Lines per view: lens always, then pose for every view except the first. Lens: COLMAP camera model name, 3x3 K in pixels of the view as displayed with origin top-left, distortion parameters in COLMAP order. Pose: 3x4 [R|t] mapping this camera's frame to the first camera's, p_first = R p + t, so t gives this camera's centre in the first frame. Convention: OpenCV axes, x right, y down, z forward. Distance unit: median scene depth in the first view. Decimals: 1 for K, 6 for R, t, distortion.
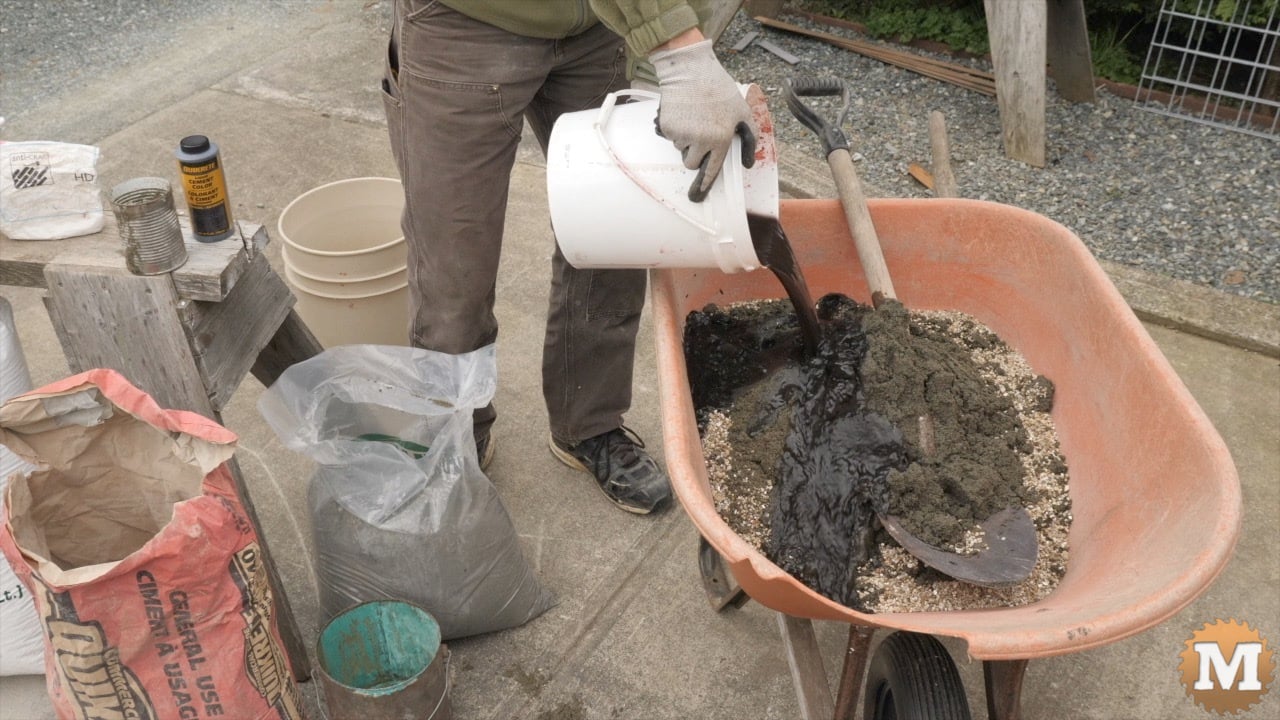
lens RADIAL K [[2546.4, 0, 635.5], [0, 2546.4, 357.8], [0, 0, 1]] dist [-0.127645, 0.000000]
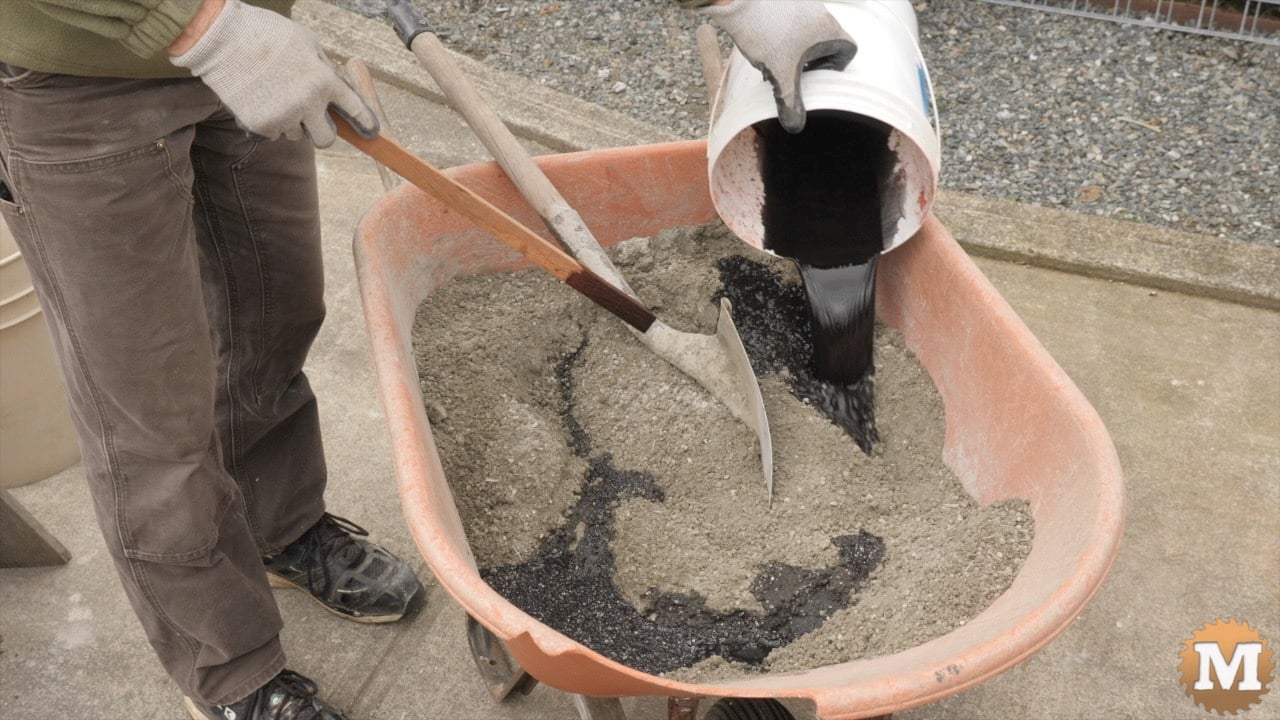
lens RADIAL K [[2546.4, 0, 639.4], [0, 2546.4, 360.2], [0, 0, 1]] dist [-0.127645, 0.000000]
pose [[0.990359, -0.099538, 0.096343, 0.008886], [0.097506, 0.994906, 0.025580, -0.013813], [-0.098399, -0.015940, 0.995019, 0.204622]]
